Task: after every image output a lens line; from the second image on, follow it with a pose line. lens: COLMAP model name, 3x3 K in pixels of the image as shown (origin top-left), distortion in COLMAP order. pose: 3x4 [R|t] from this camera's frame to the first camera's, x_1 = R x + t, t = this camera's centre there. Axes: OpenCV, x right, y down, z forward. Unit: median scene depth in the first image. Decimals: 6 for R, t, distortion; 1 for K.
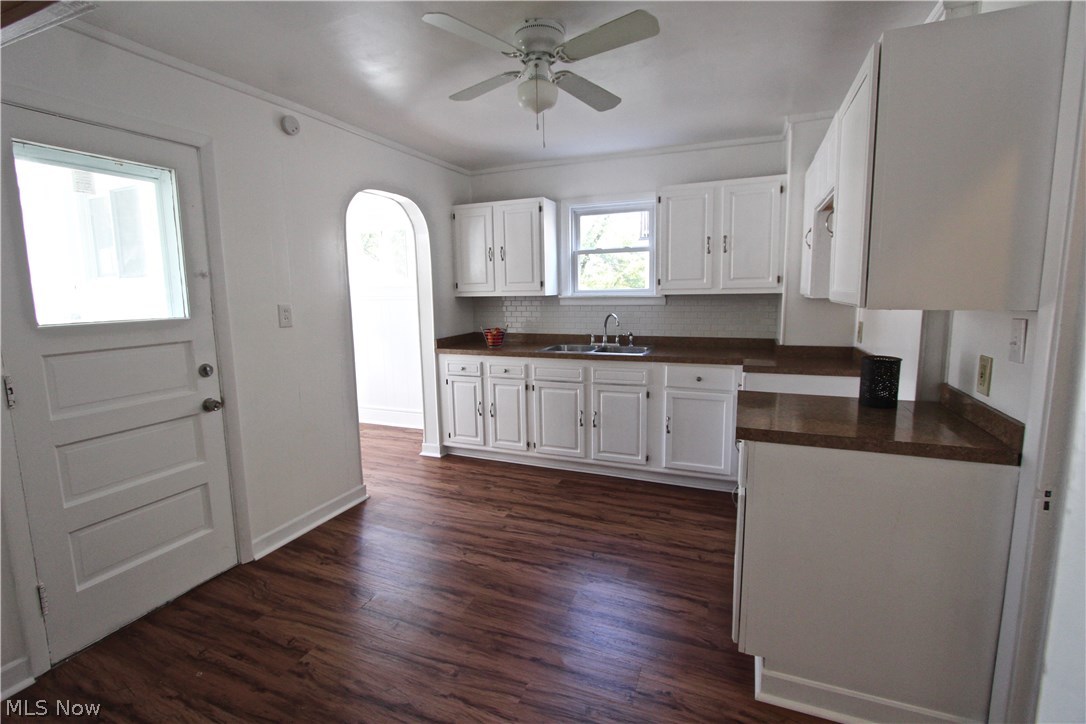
lens RADIAL K [[498.7, 0, 533.4], [0, 498.7, 353.5], [0, 0, 1]] dist [-0.020043, 0.002622]
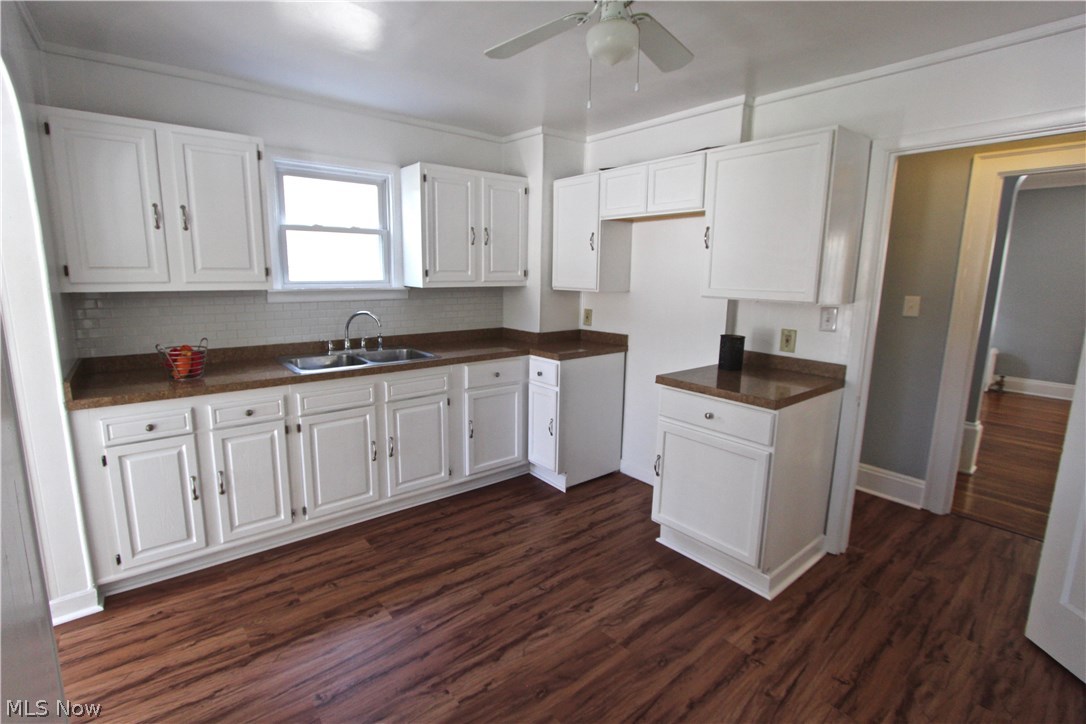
lens RADIAL K [[498.7, 0, 535.2], [0, 498.7, 353.2], [0, 0, 1]] dist [-0.020043, 0.002622]
pose [[0.476795, -0.120709, 0.870687, -0.437711], [0.091941, 0.991942, 0.087171, -0.063014], [-0.874193, 0.038489, 0.484051, 0.415155]]
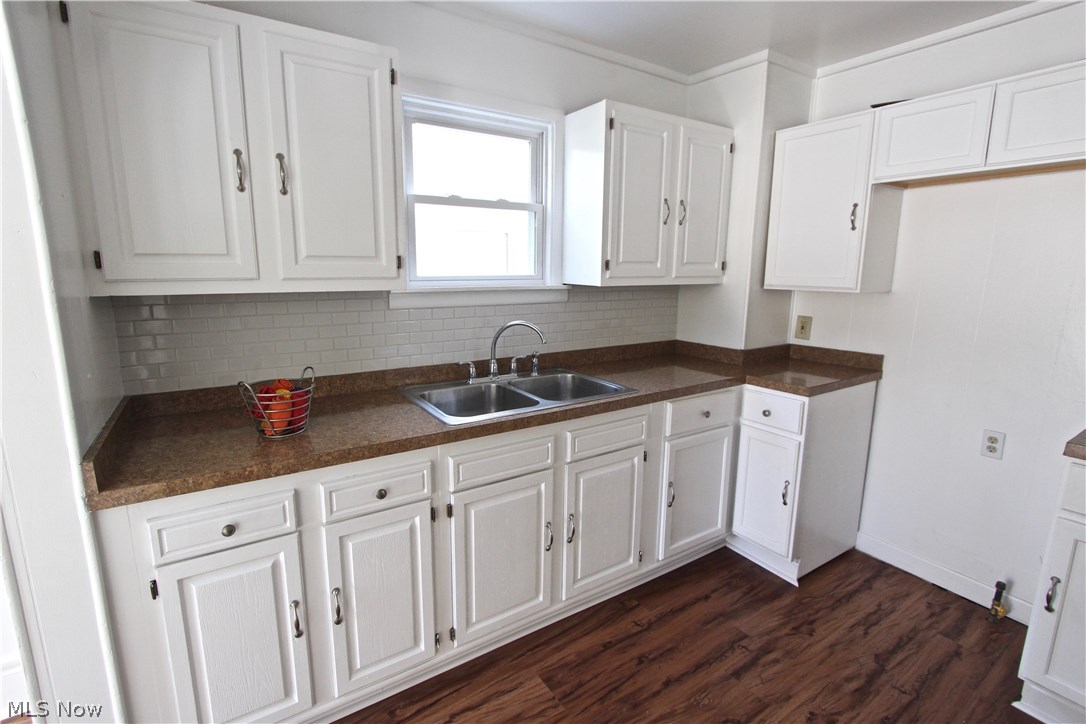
lens RADIAL K [[498.7, 0, 536.5], [0, 498.7, 353.5], [0, 0, 1]] dist [-0.020043, 0.002622]
pose [[0.565092, -0.121682, 0.816005, -0.299809], [0.089026, 0.992282, 0.086317, -0.097421], [-0.820211, 0.023869, 0.571563, 0.730693]]
